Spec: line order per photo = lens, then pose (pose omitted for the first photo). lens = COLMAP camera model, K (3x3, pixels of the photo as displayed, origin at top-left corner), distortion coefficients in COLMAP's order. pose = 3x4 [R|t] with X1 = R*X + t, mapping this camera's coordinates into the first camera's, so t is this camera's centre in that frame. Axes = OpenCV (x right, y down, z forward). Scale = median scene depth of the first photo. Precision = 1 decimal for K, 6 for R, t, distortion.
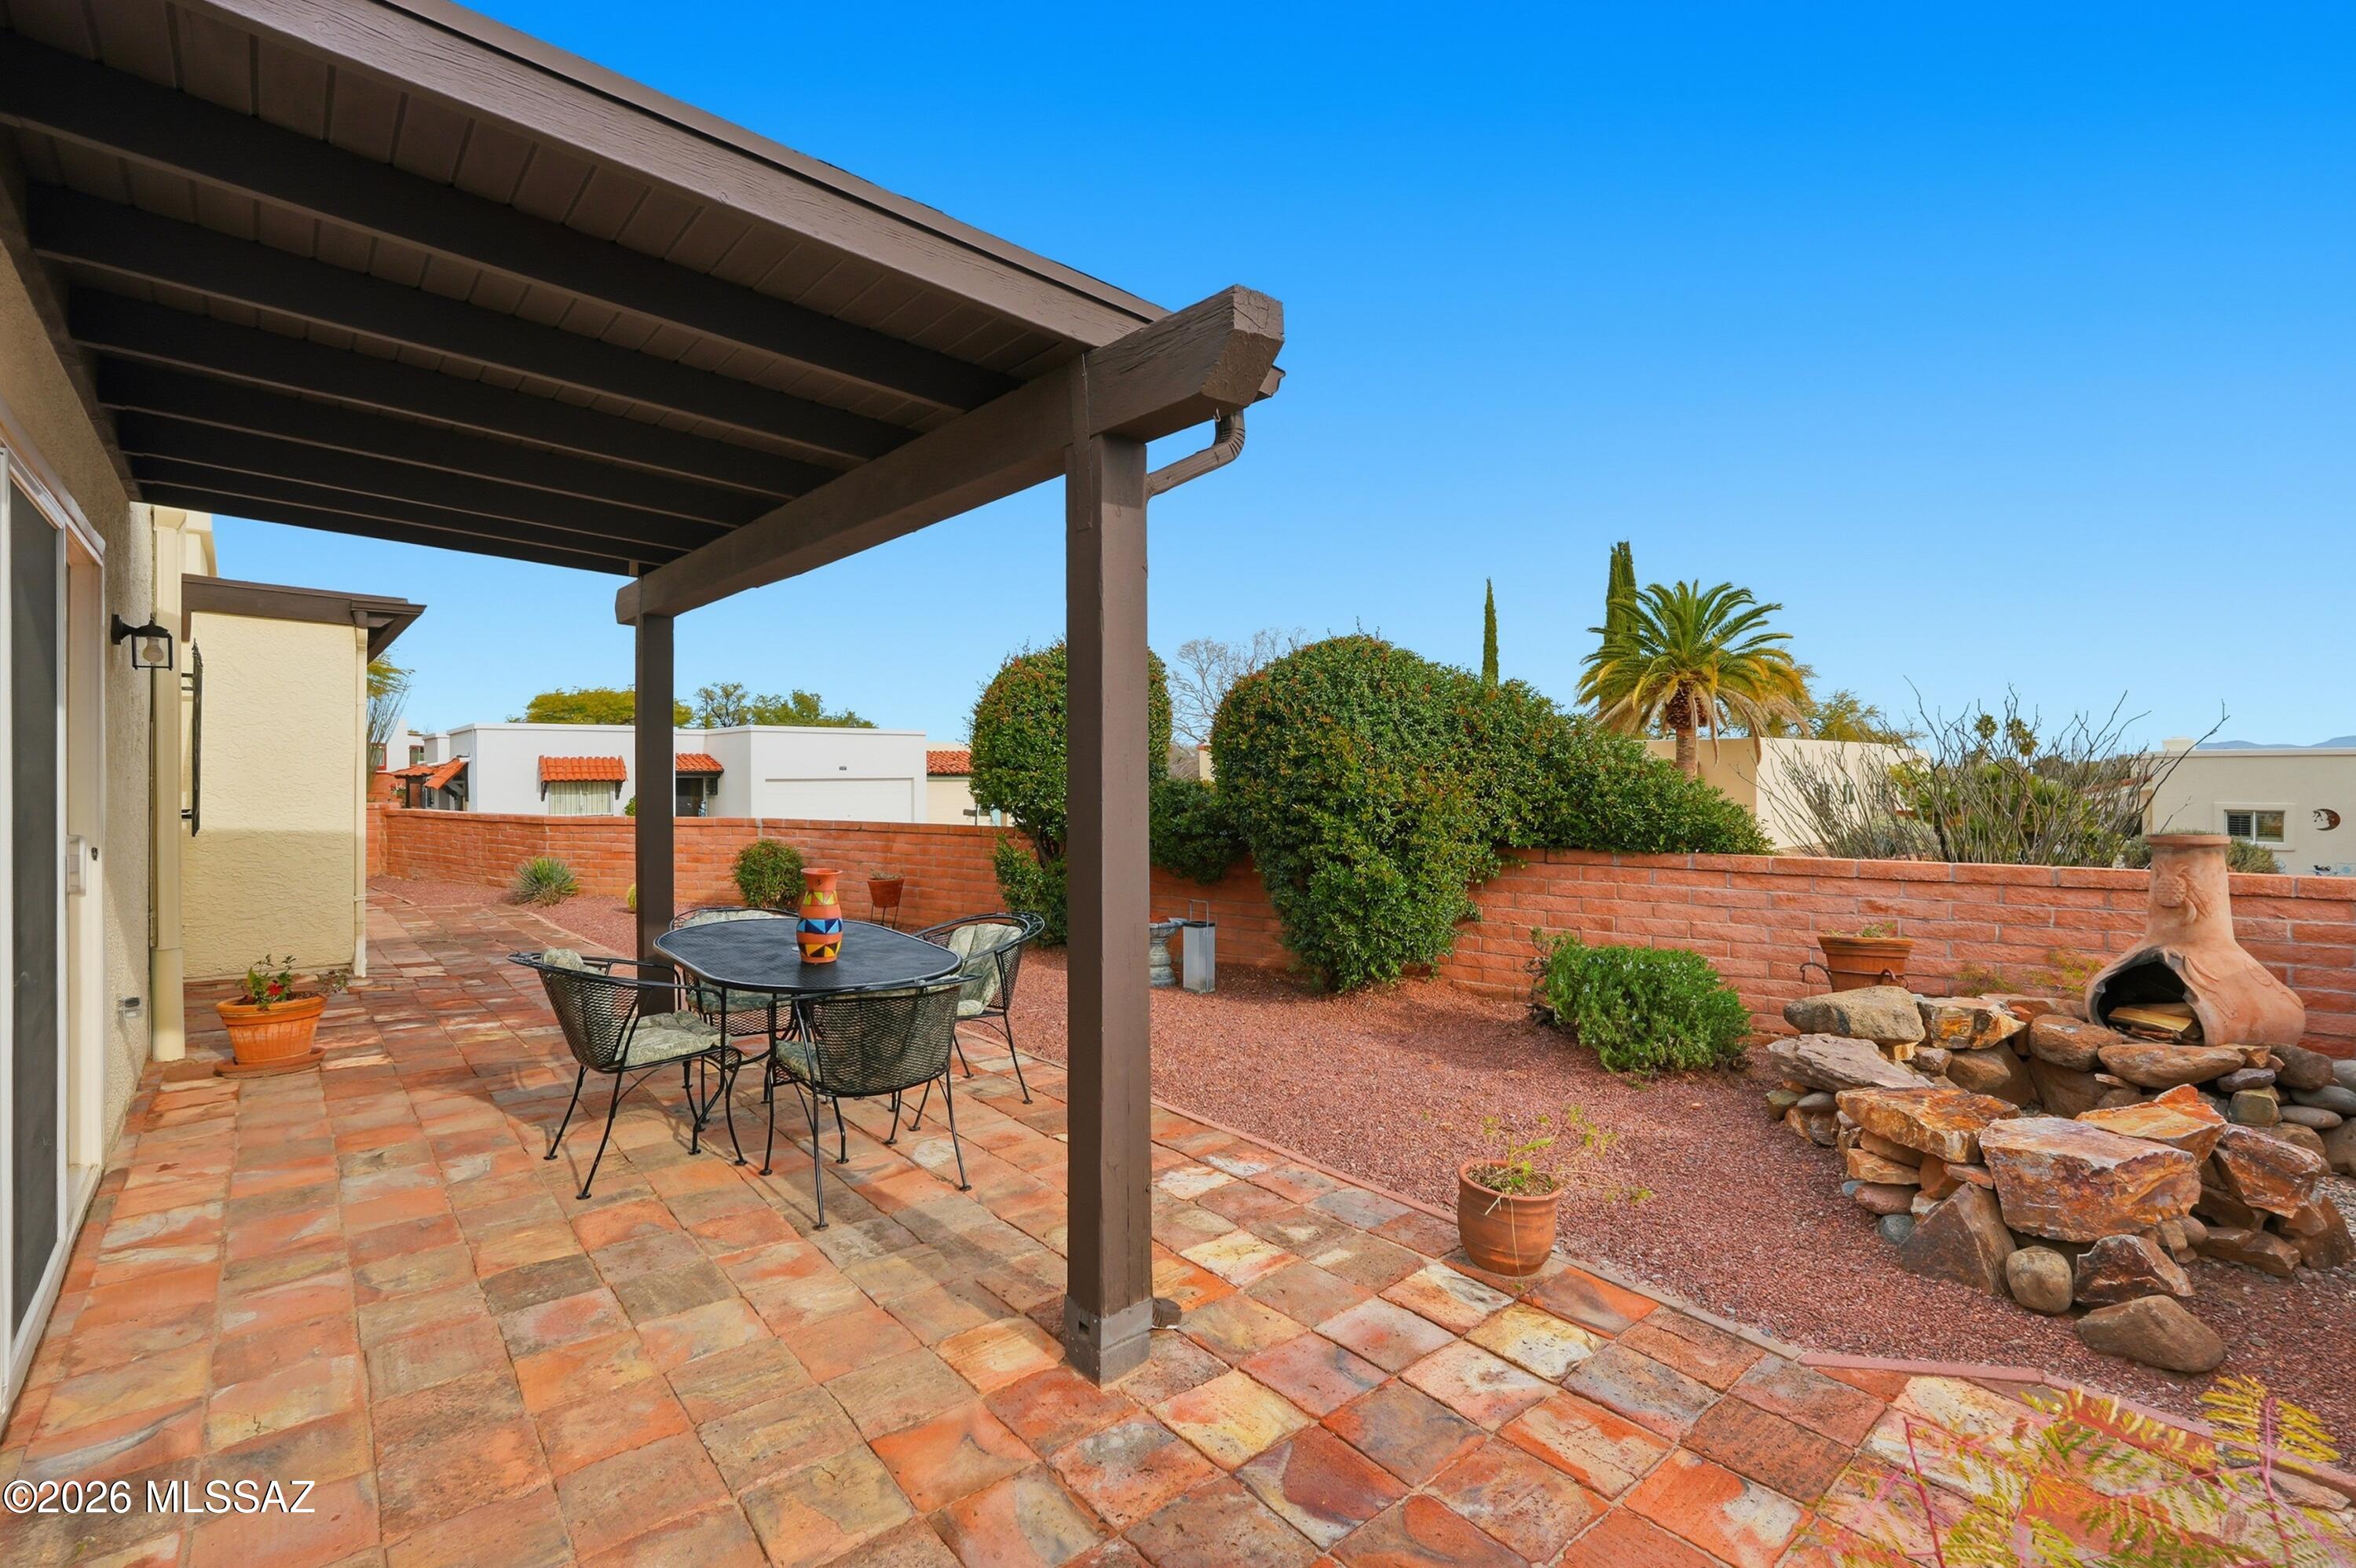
lens RADIAL K [[1067.4, 0, 1175.3], [0, 1067.4, 778.3], [0, 0, 1]] dist [-0.013400, 0.003664]
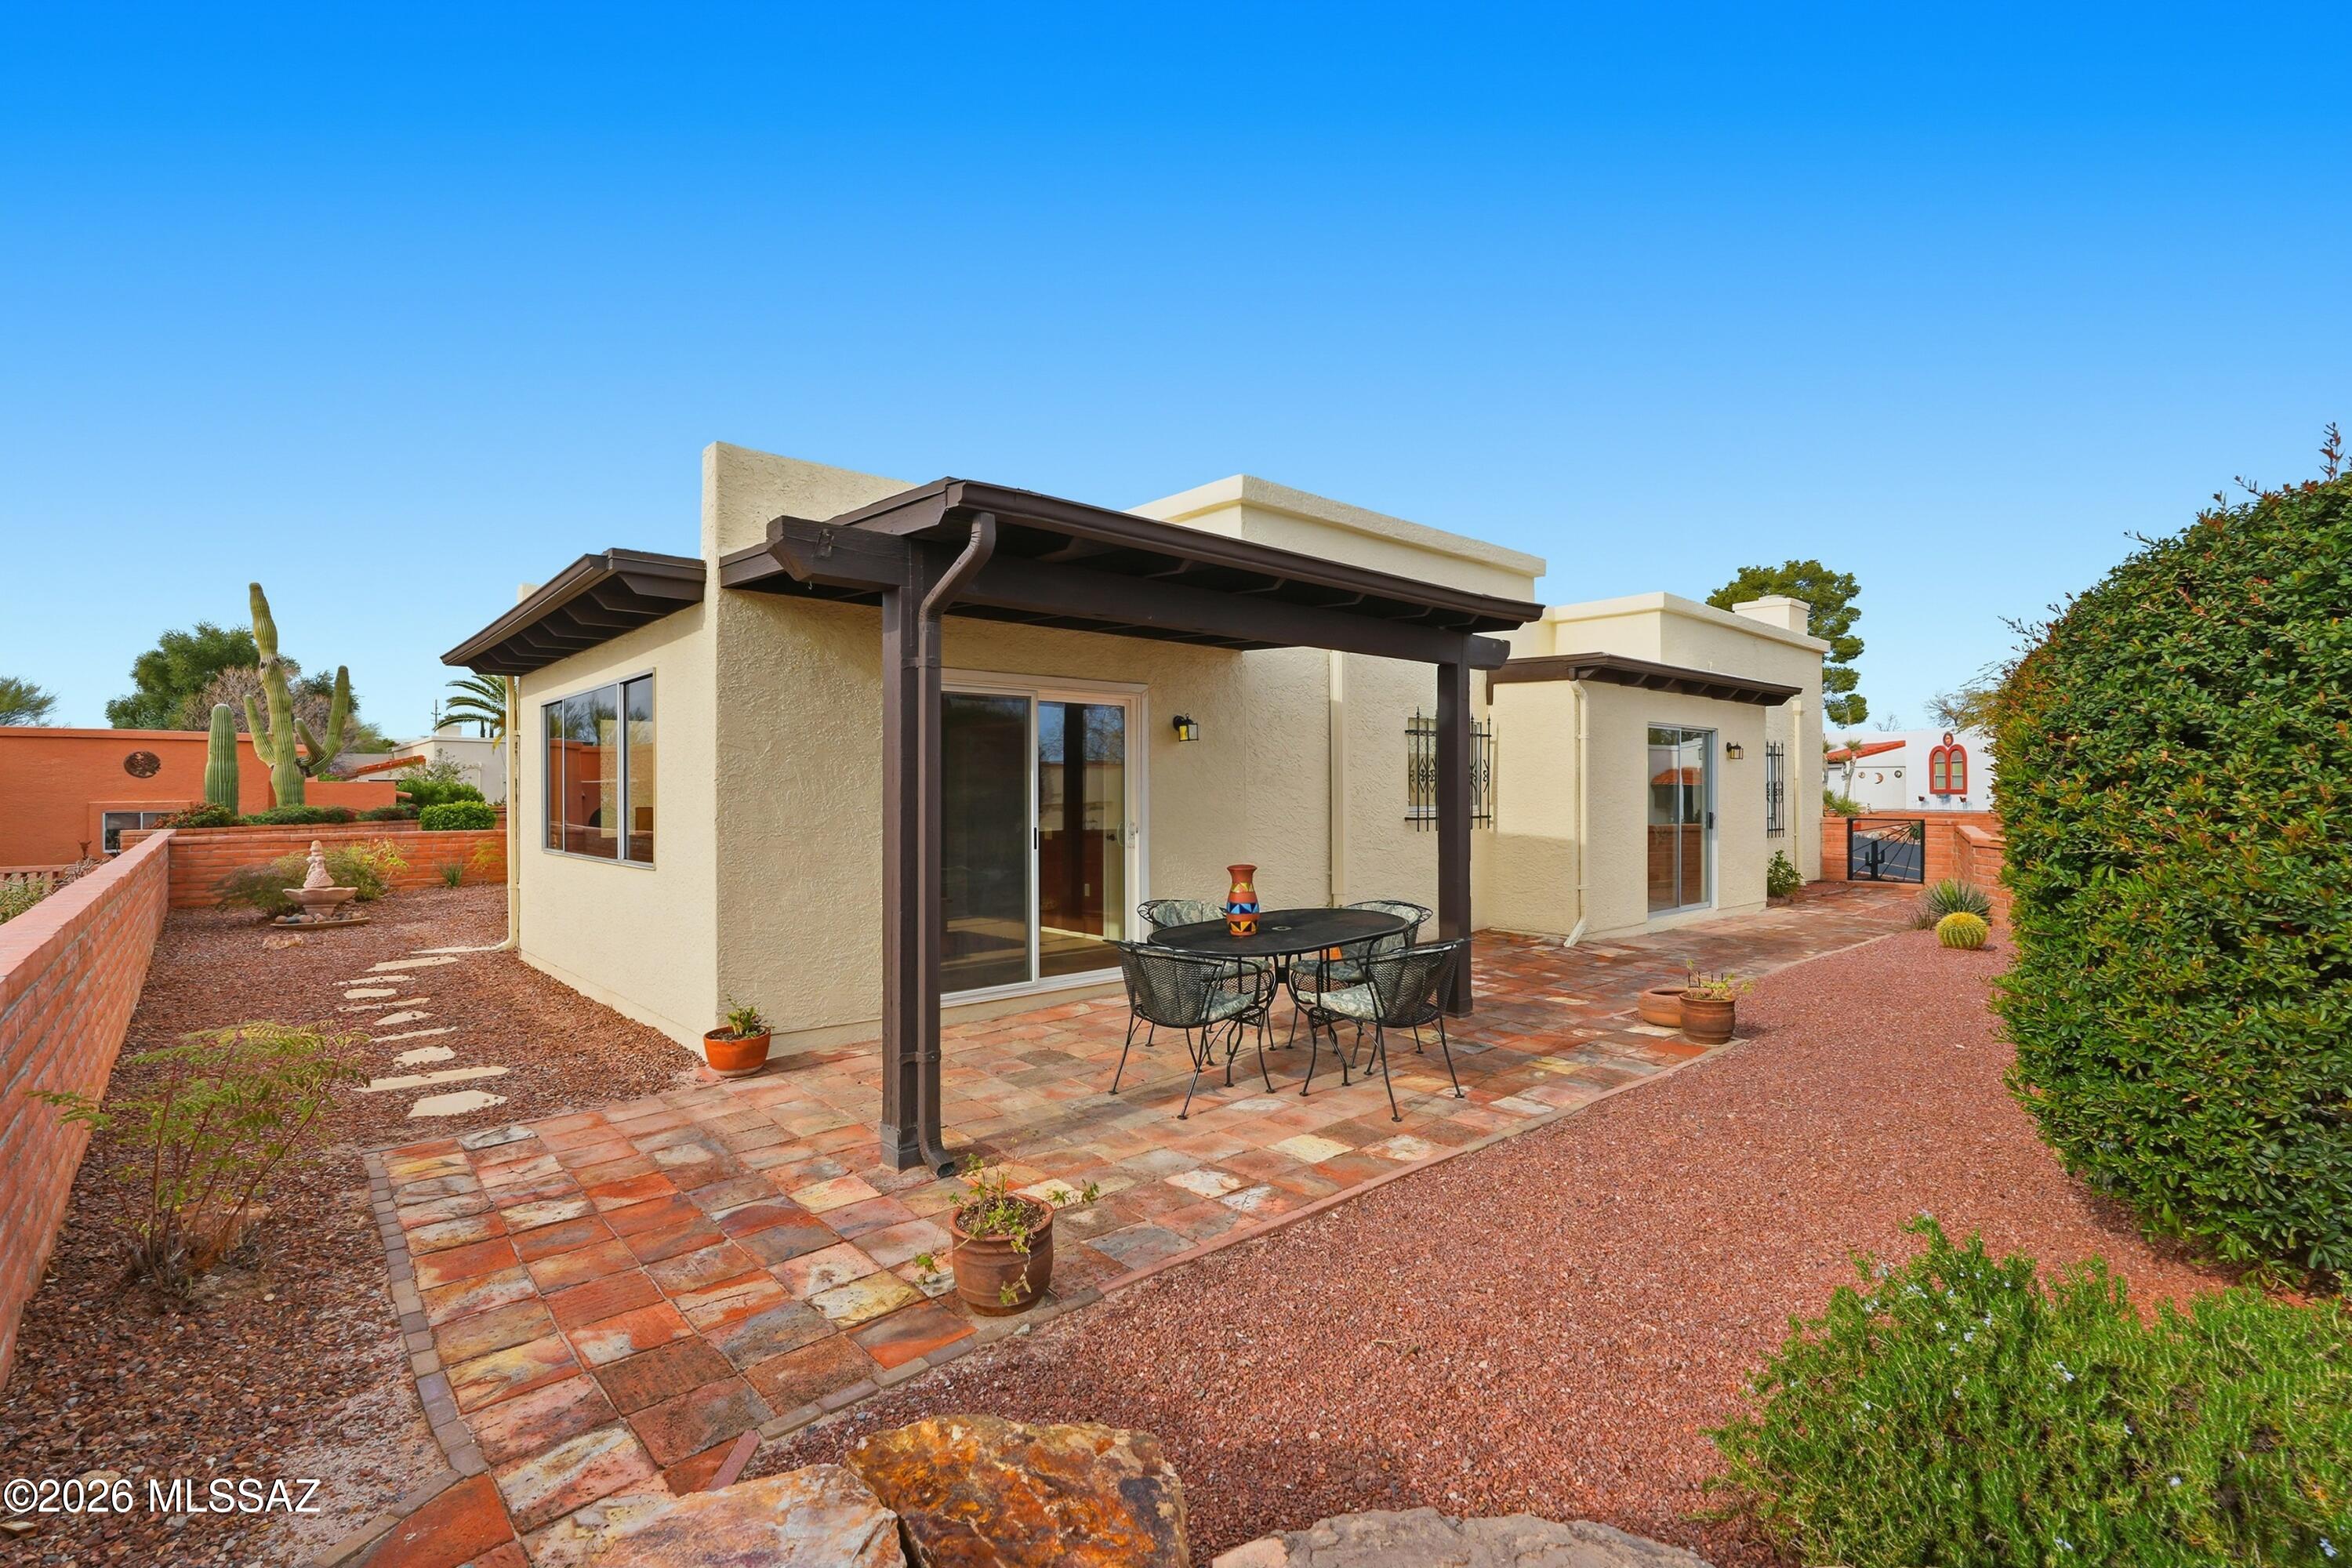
lens RADIAL K [[1138.8, 0, 1172.1], [0, 1138.8, 790.2], [0, 0, 1]] dist [-0.011255, 0.003078]
pose [[-0.023273, -0.002033, -0.999727, 1.533066], [0.000459, 0.999998, -0.002044, 0.000947], [0.999729, -0.000506, -0.023272, 1.362652]]
